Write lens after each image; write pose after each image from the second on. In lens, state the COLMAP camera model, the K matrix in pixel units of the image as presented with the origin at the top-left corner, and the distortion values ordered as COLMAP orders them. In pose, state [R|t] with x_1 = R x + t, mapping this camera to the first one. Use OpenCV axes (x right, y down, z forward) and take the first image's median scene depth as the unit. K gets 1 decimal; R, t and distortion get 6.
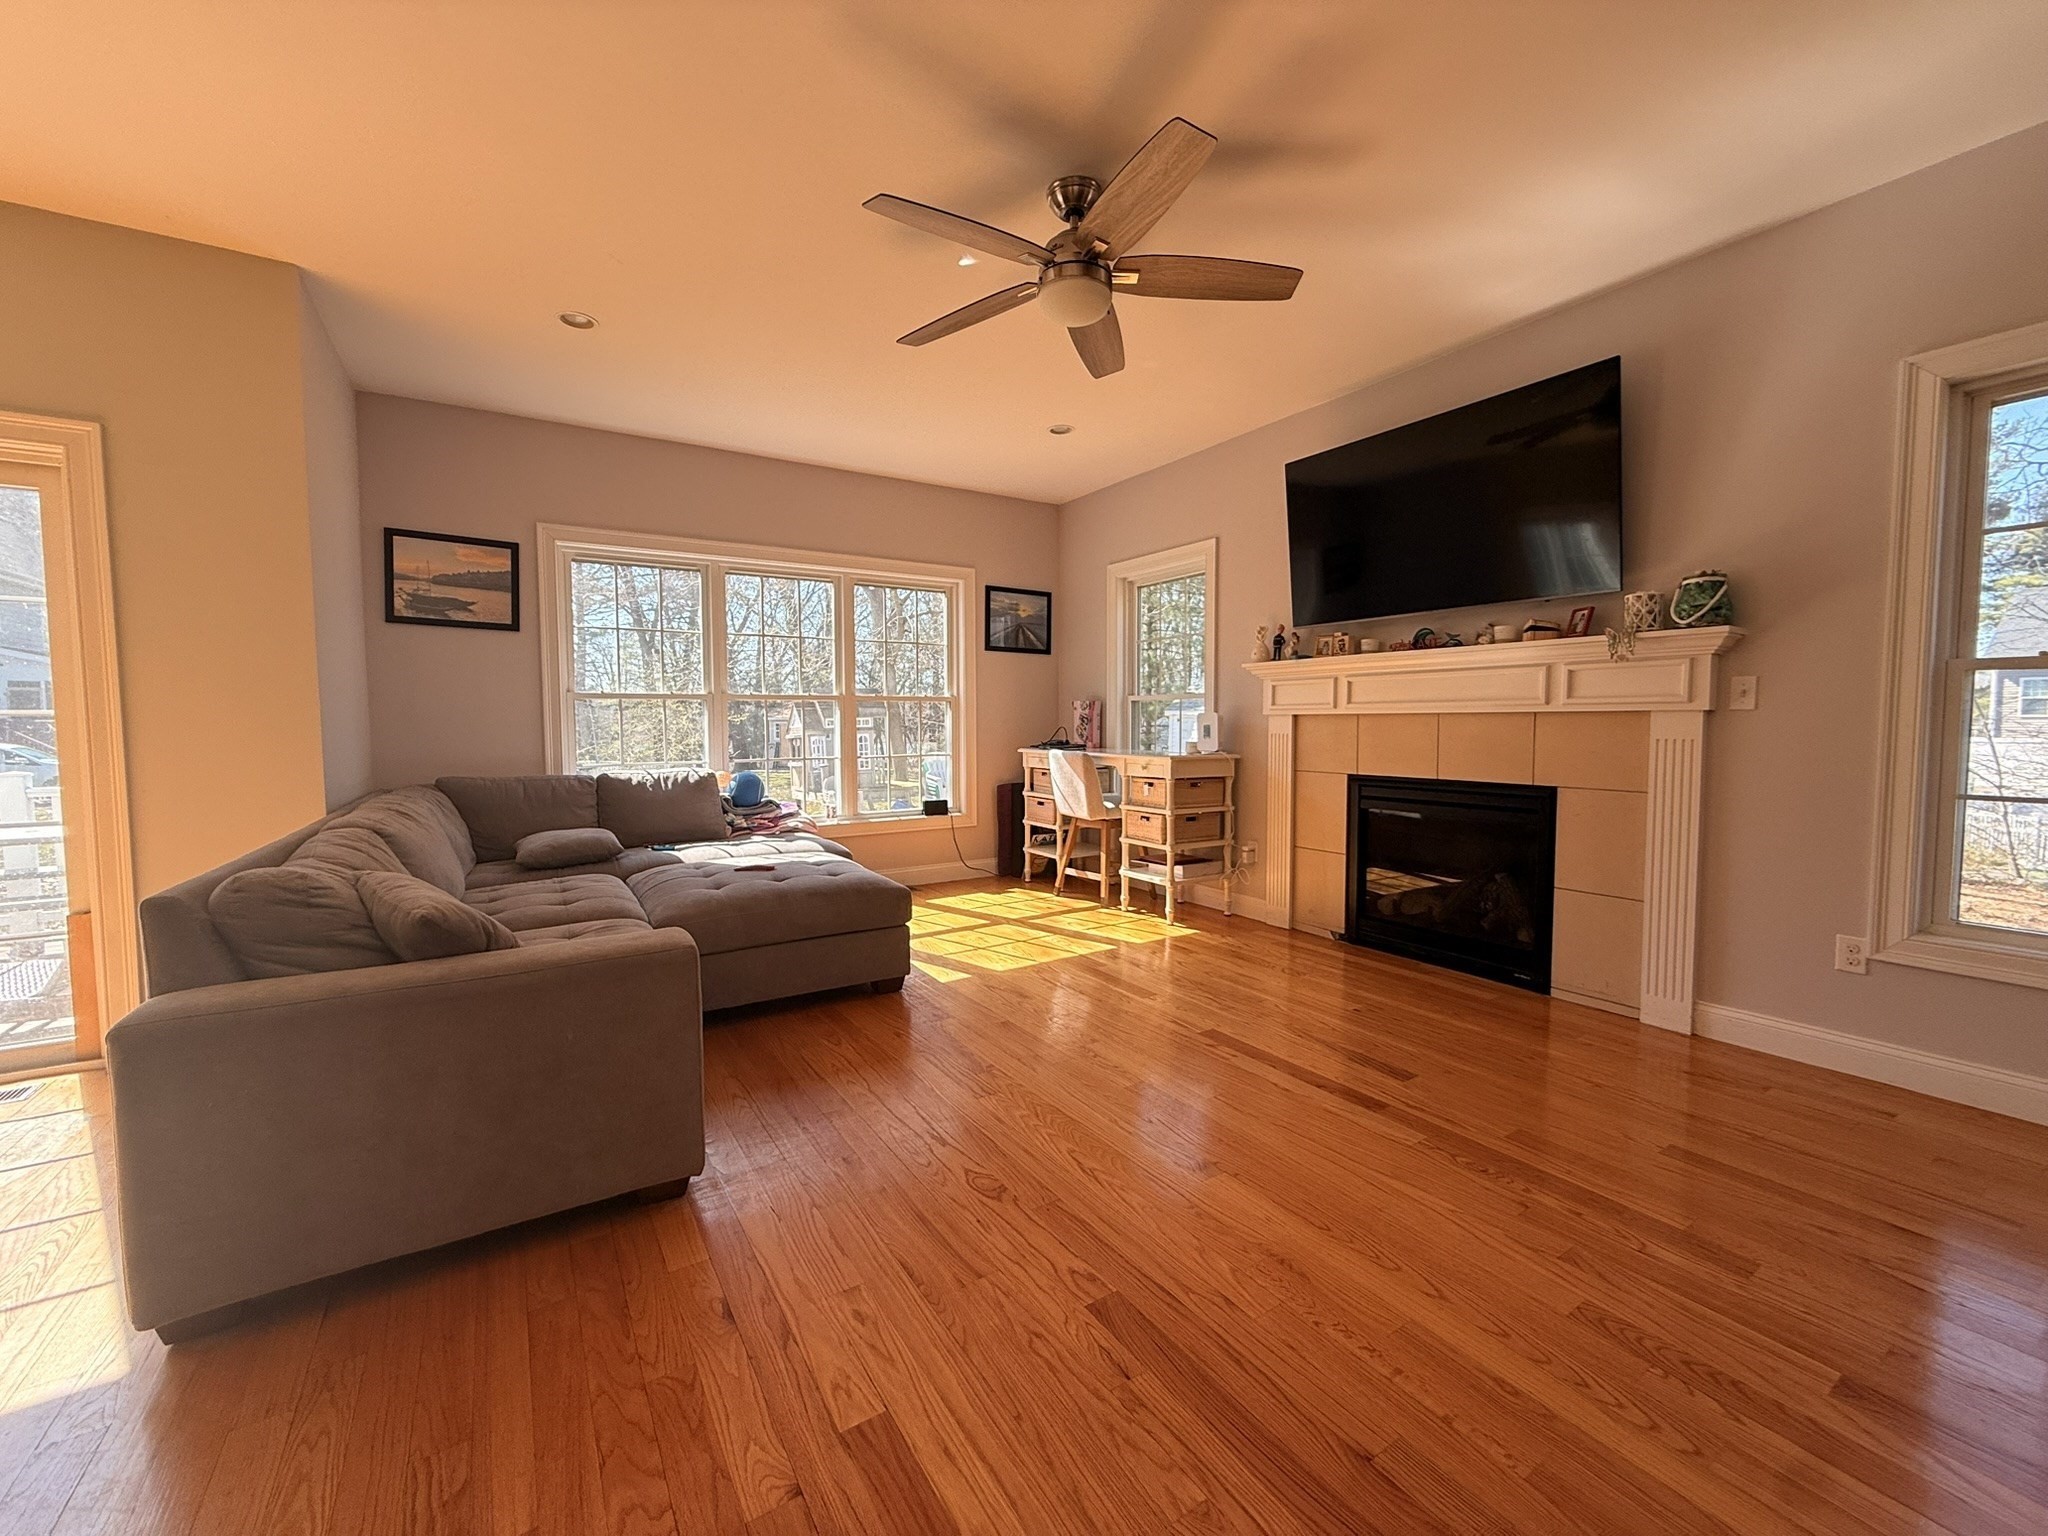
lens RADIAL K [[821.9, 0, 1016.4], [0, 821.9, 769.0], [0, 0, 1]] dist [-0.000923, -0.000067]
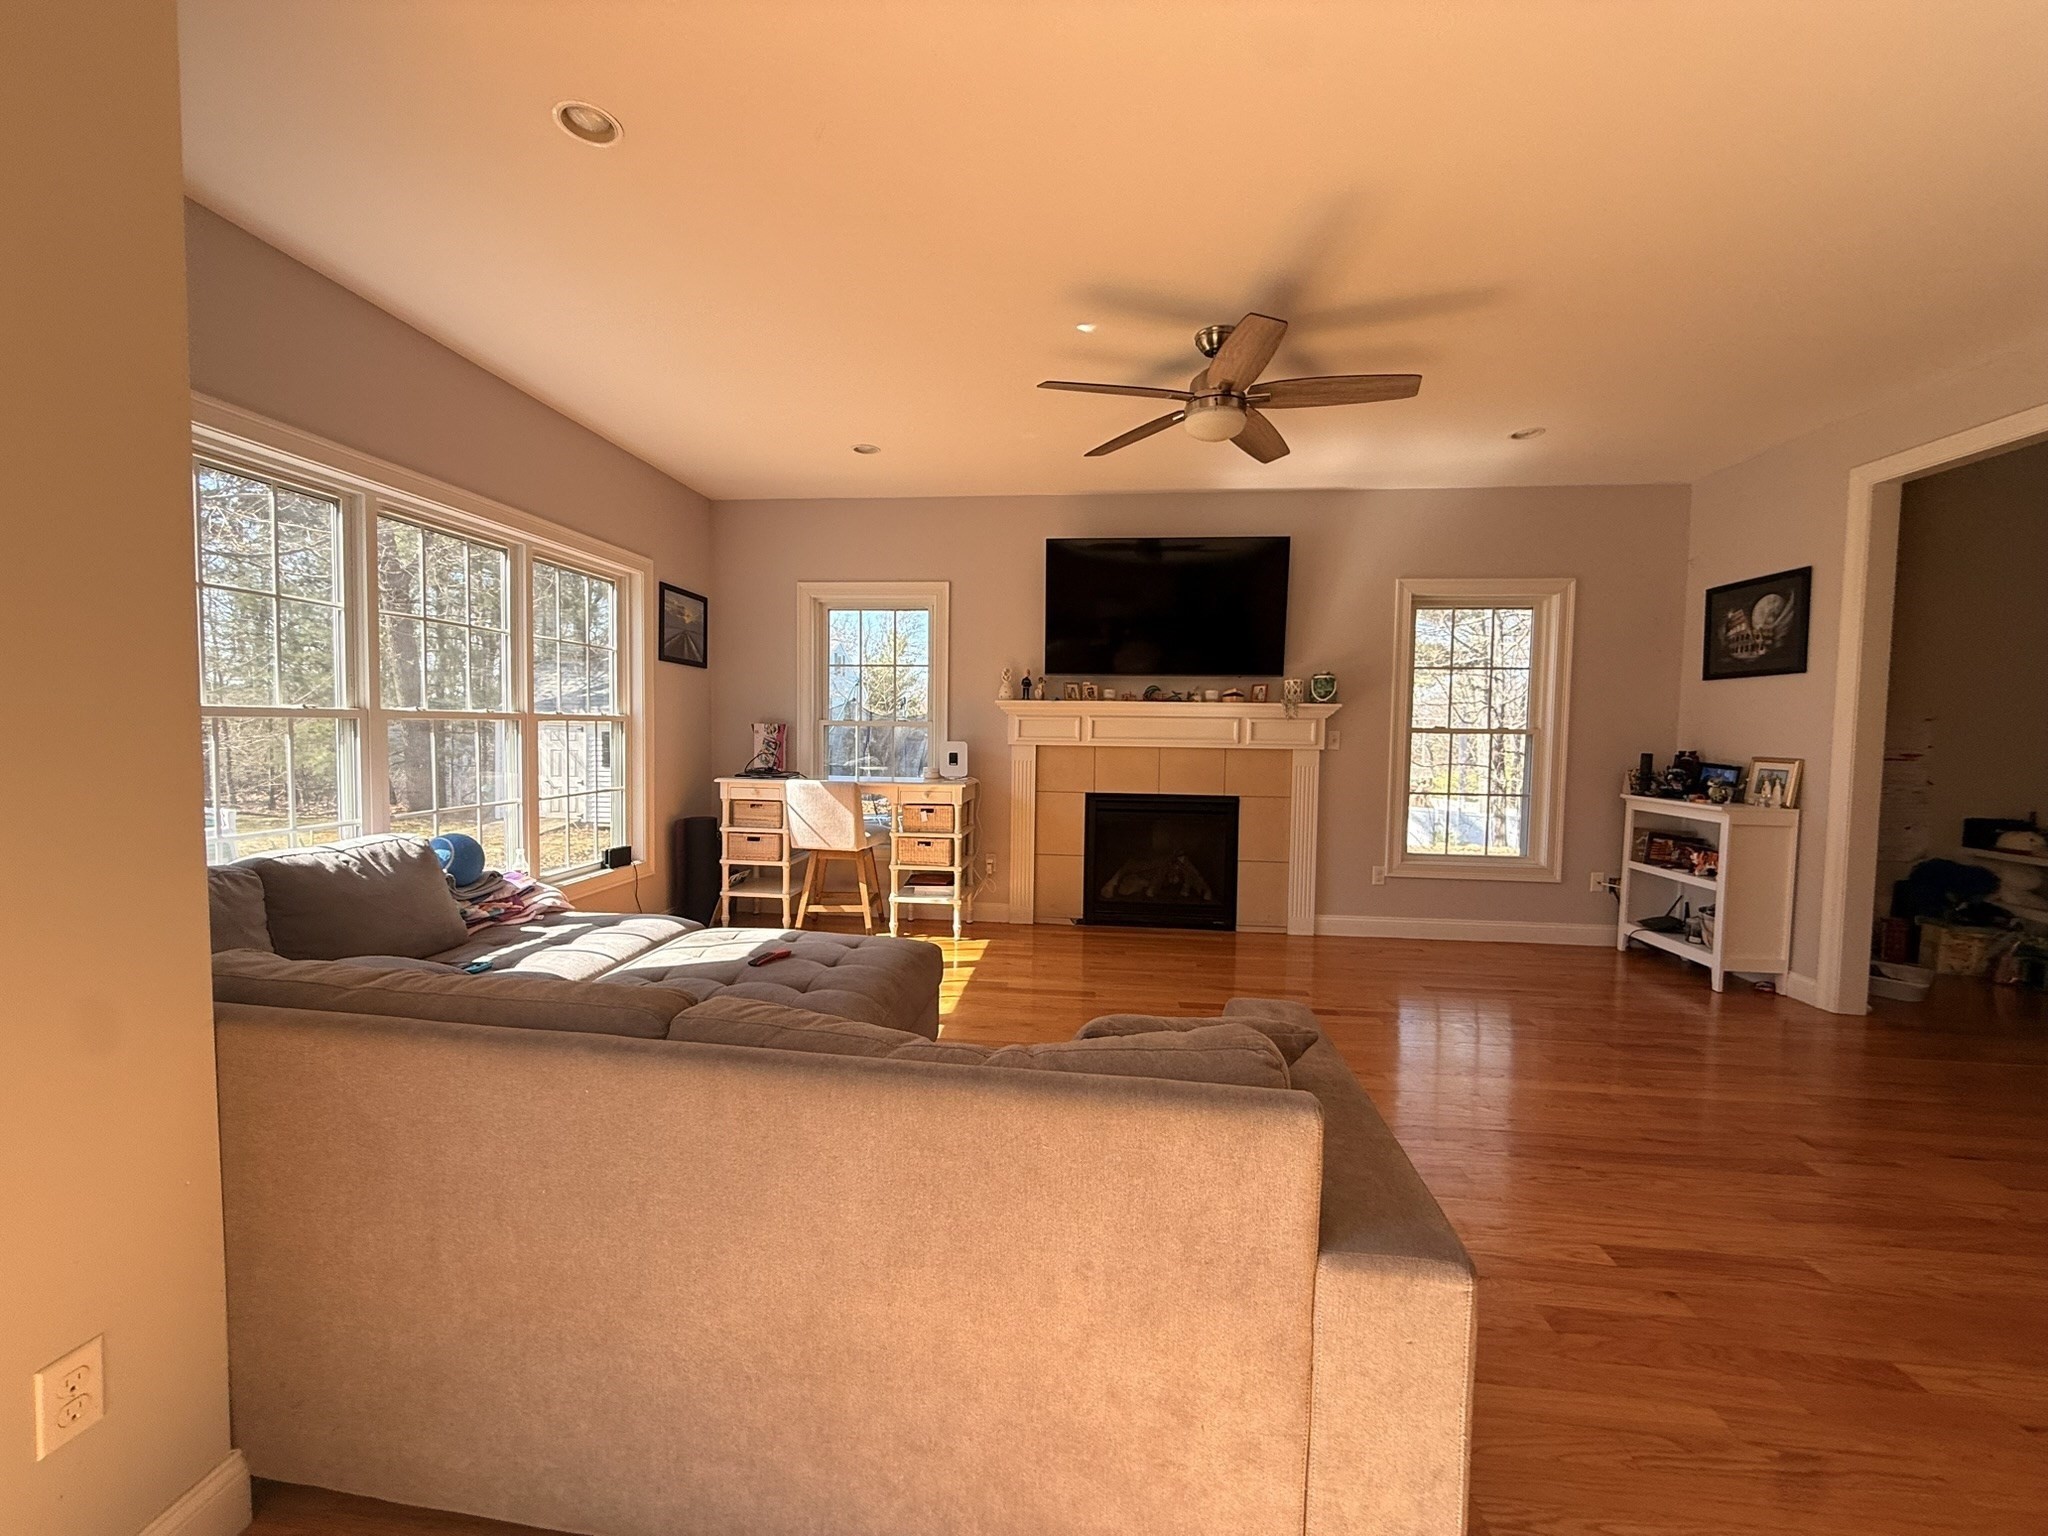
lens RADIAL K [[821.9, 0, 1014.5], [0, 821.9, 766.5], [0, 0, 1]] dist [-0.000923, -0.000067]
pose [[0.613411, -0.024177, 0.789394, -0.611703], [0.029265, 0.999541, 0.007873, -0.043764], [-0.789221, 0.018272, 0.613837, 0.276829]]
